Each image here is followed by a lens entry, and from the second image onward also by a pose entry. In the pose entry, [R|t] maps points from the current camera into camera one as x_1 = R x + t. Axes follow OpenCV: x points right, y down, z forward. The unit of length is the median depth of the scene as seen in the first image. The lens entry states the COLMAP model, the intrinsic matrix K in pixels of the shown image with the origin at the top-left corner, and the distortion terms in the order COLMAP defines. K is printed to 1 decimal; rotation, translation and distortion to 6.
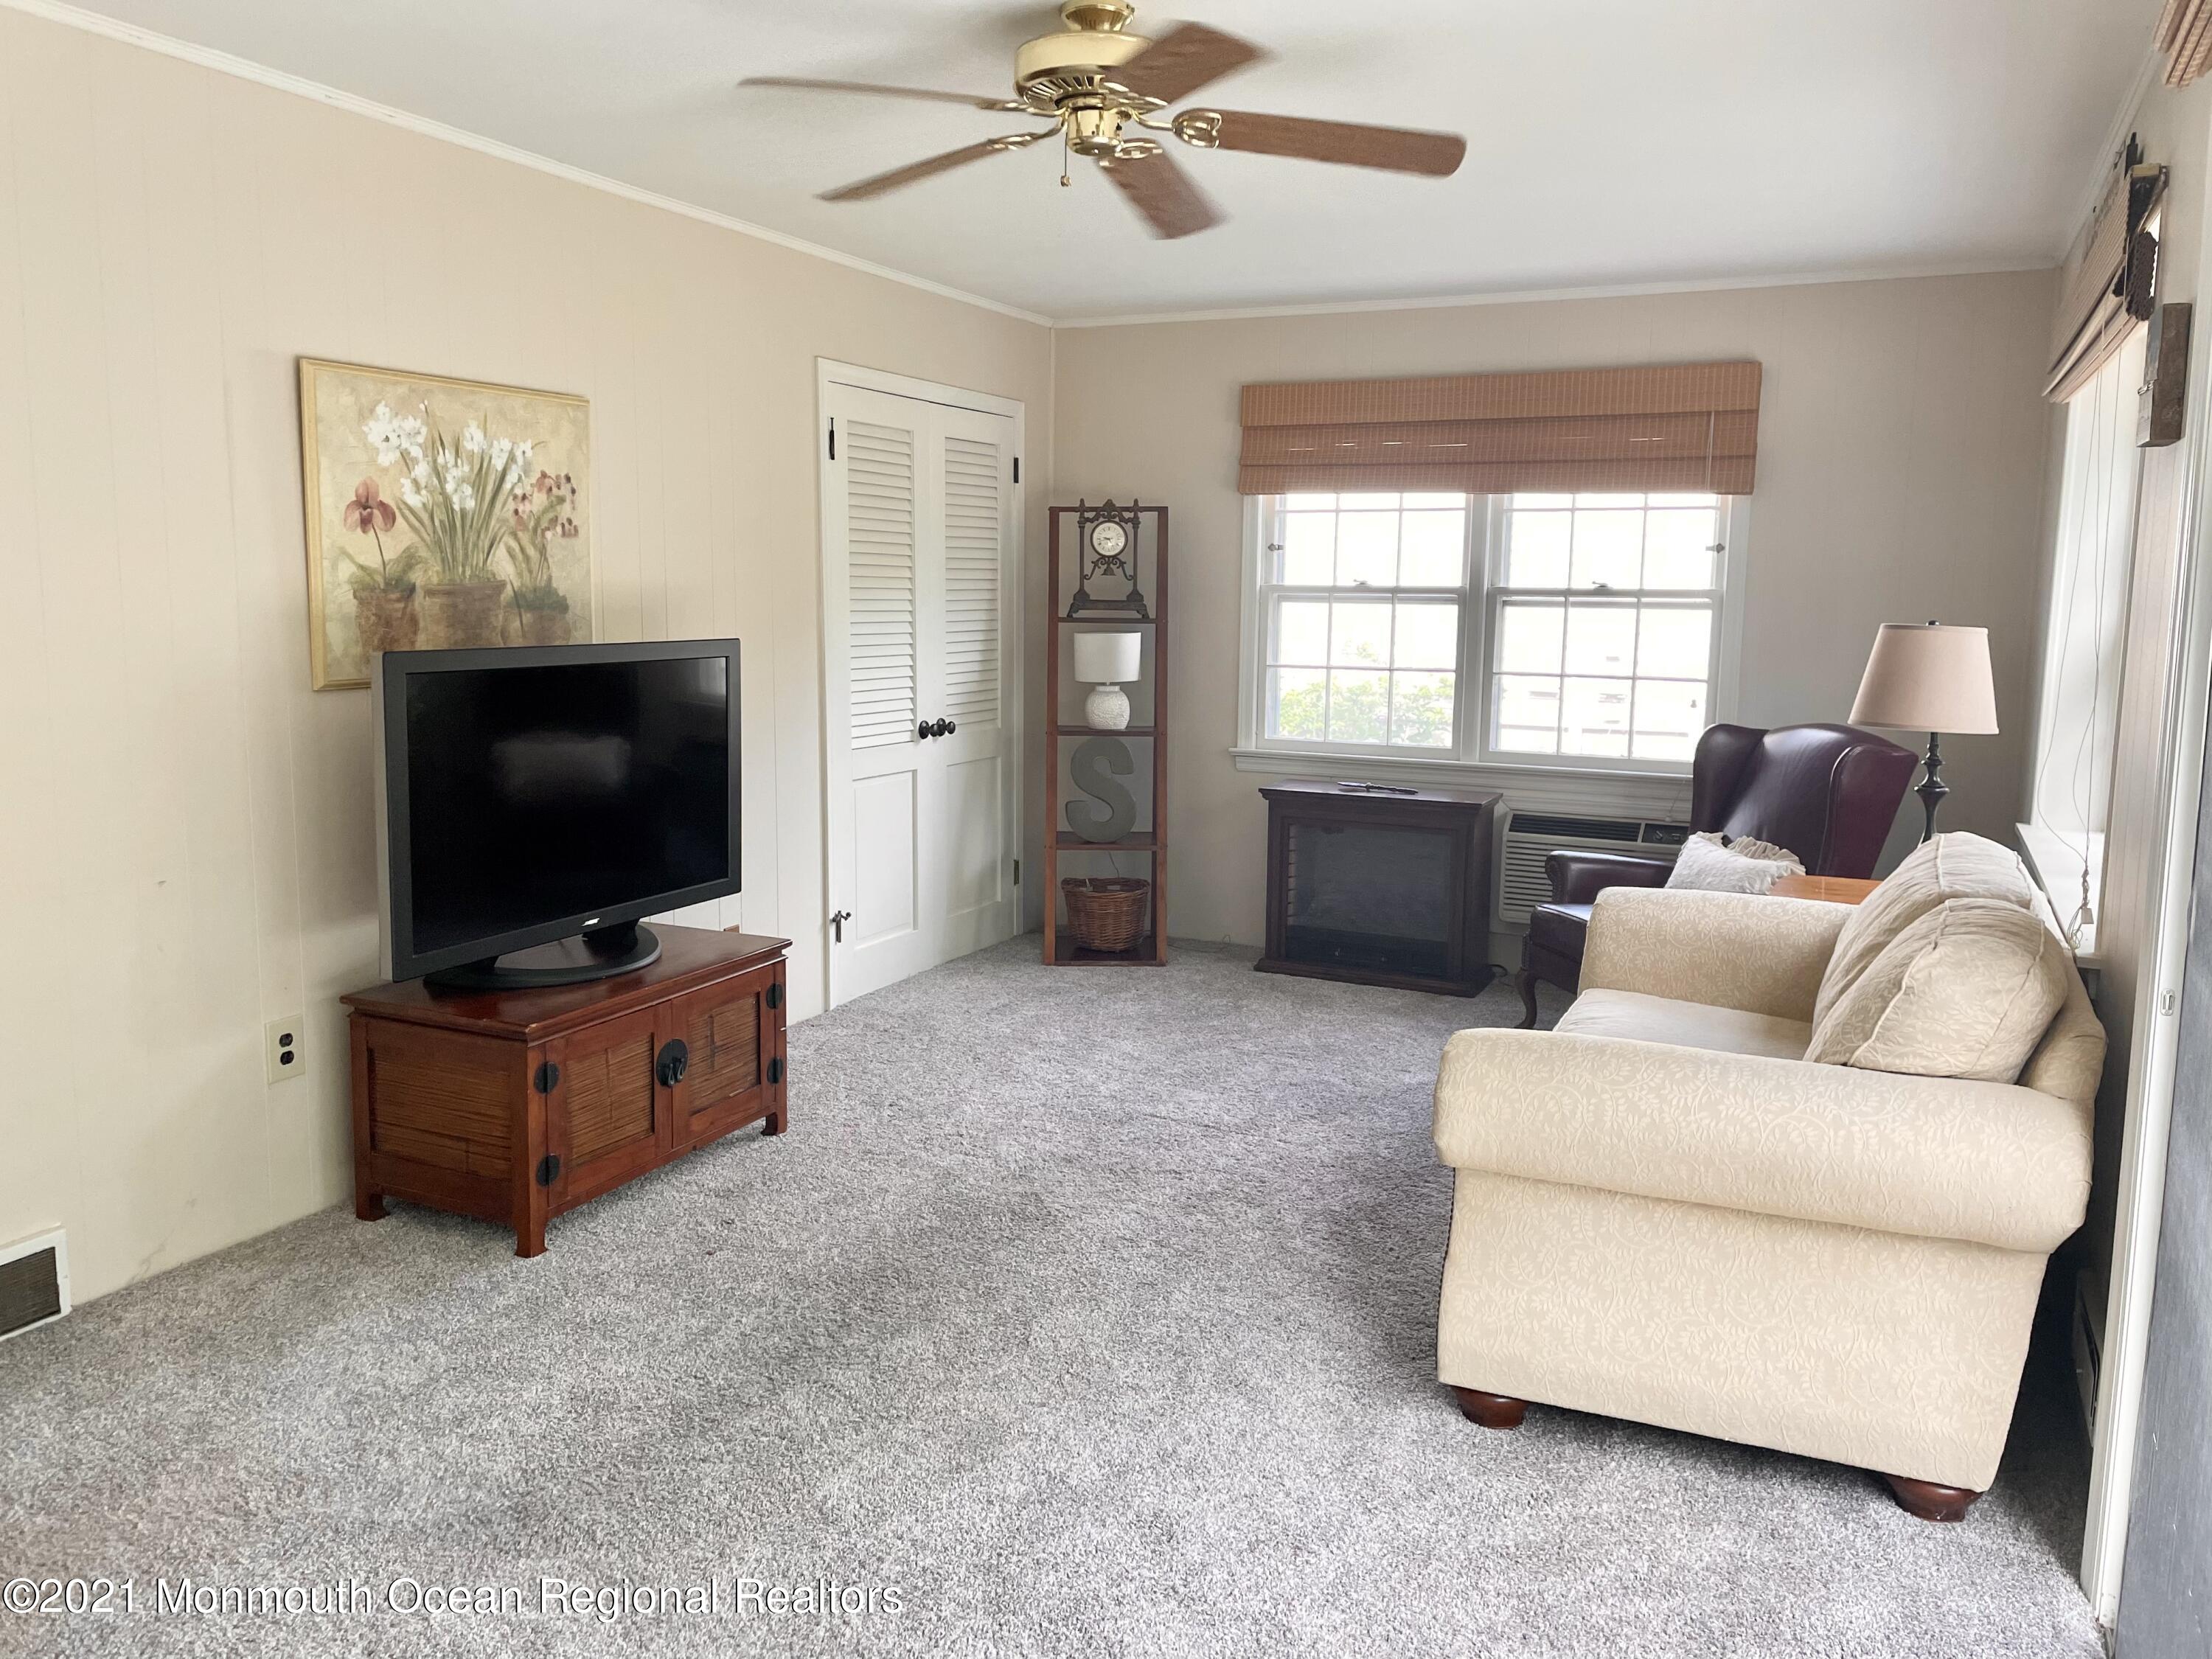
lens RADIAL K [[1685.8, 0, 1104.8], [0, 1685.8, 817.2], [0, 0, 1]] dist [0.048974, -0.015300]
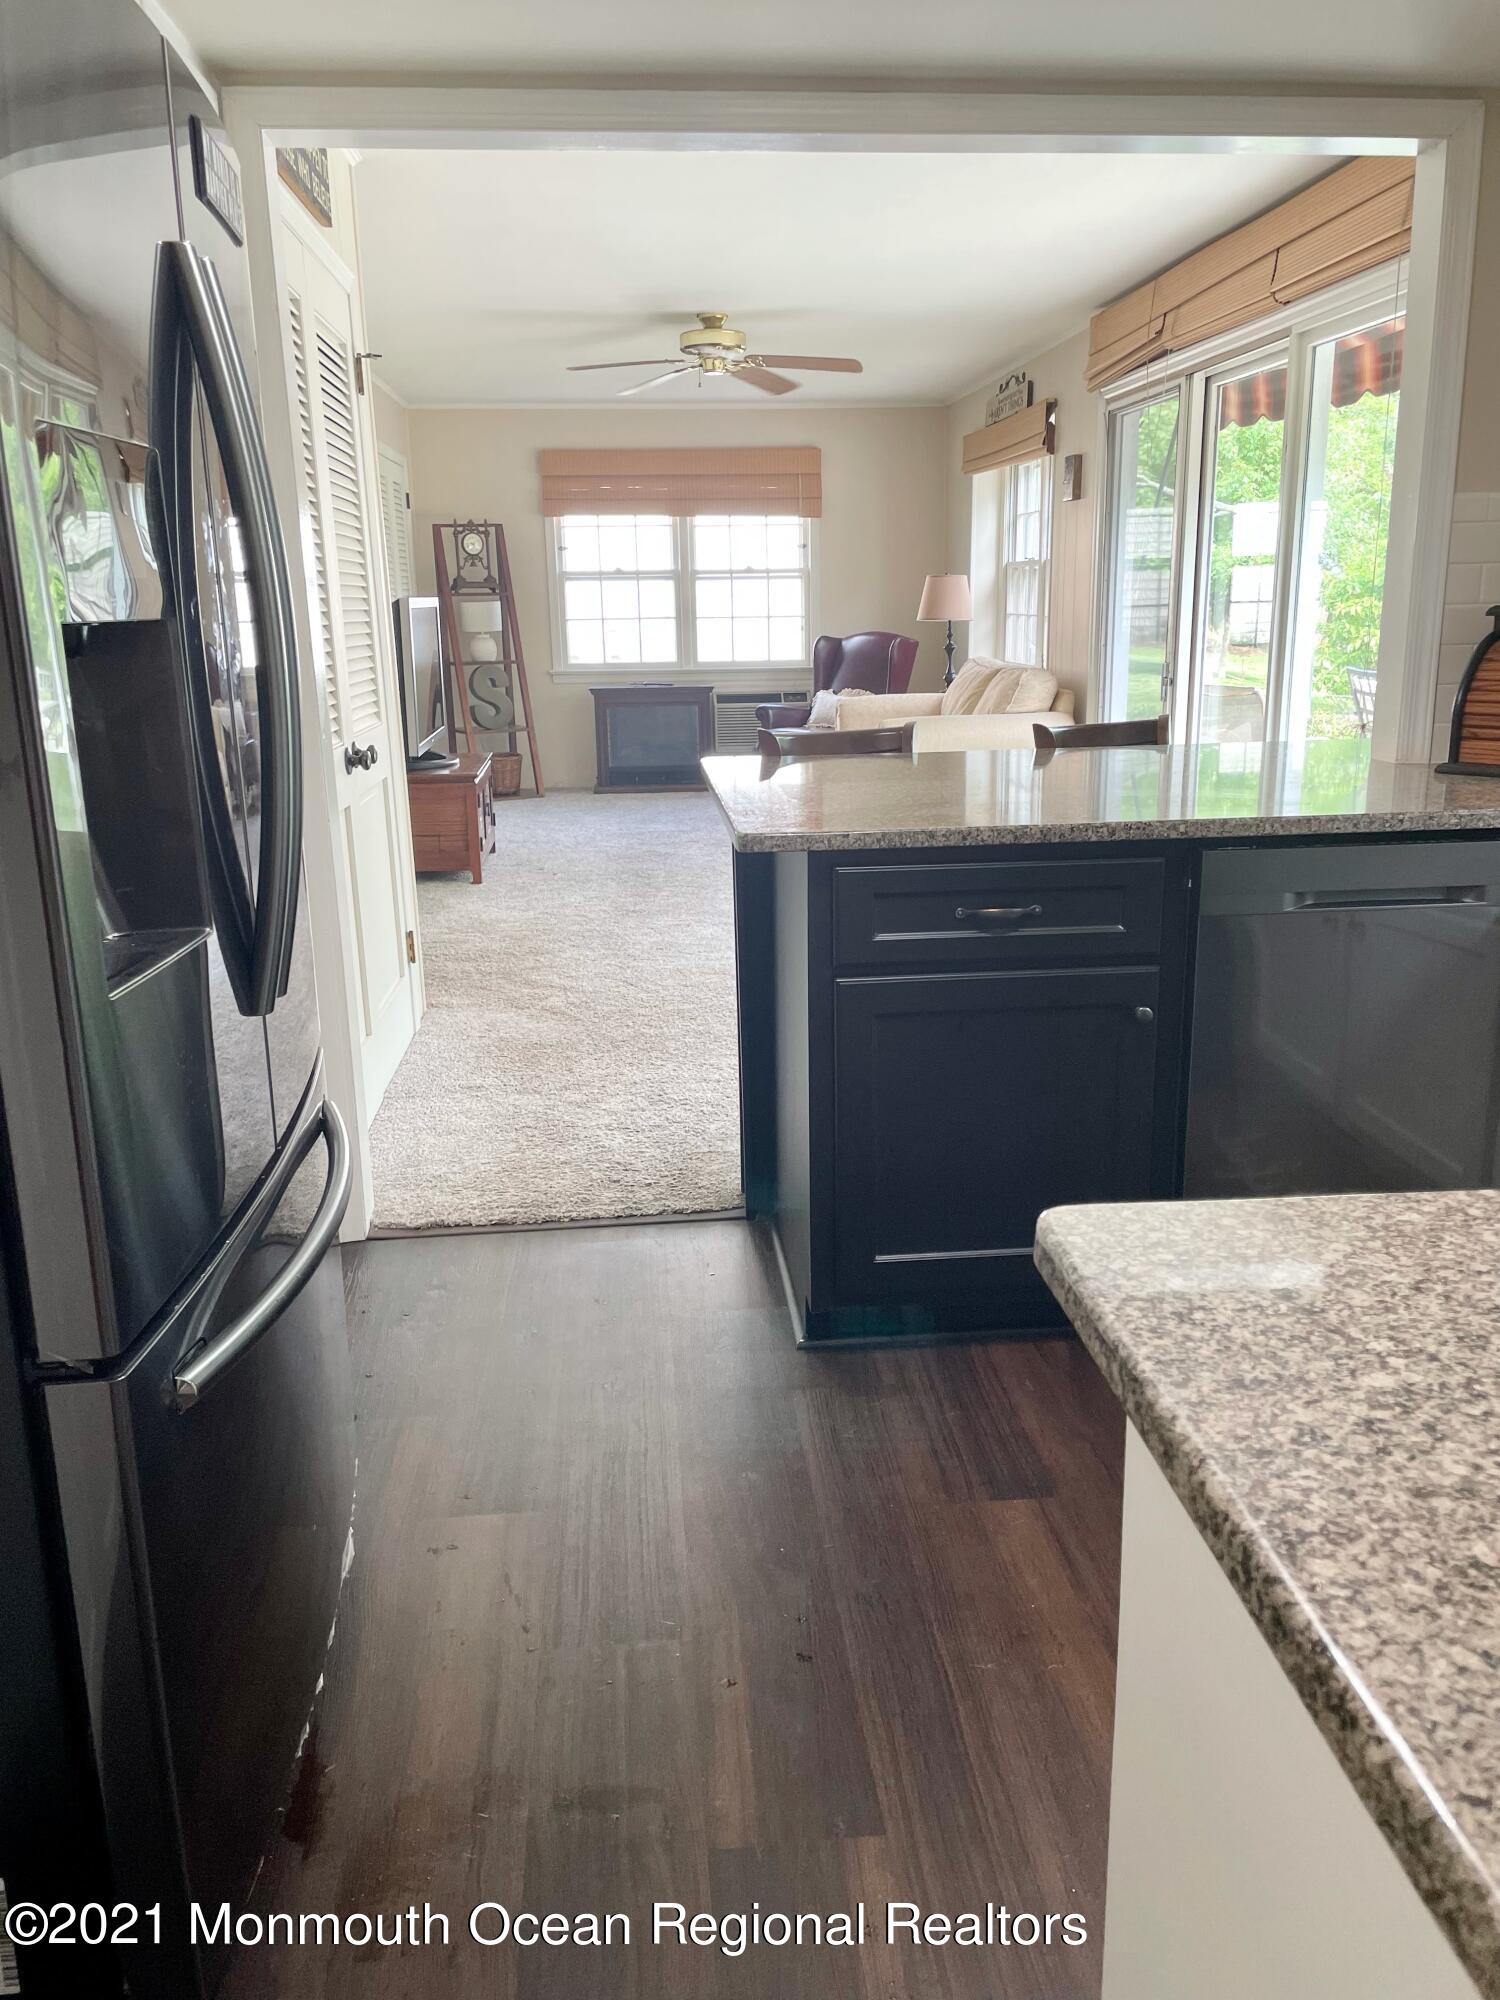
lens RADIAL K [[1524.2, 0, 750.5], [0, 1524.2, 1003.5], [0, 0, 1]] dist [0.048974, -0.015300]
pose [[0.870957, -0.150081, 0.467878, -0.548305], [0.094190, 0.985548, 0.140799, 0.097438], [-0.482247, -0.078560, 0.872506, -0.500471]]
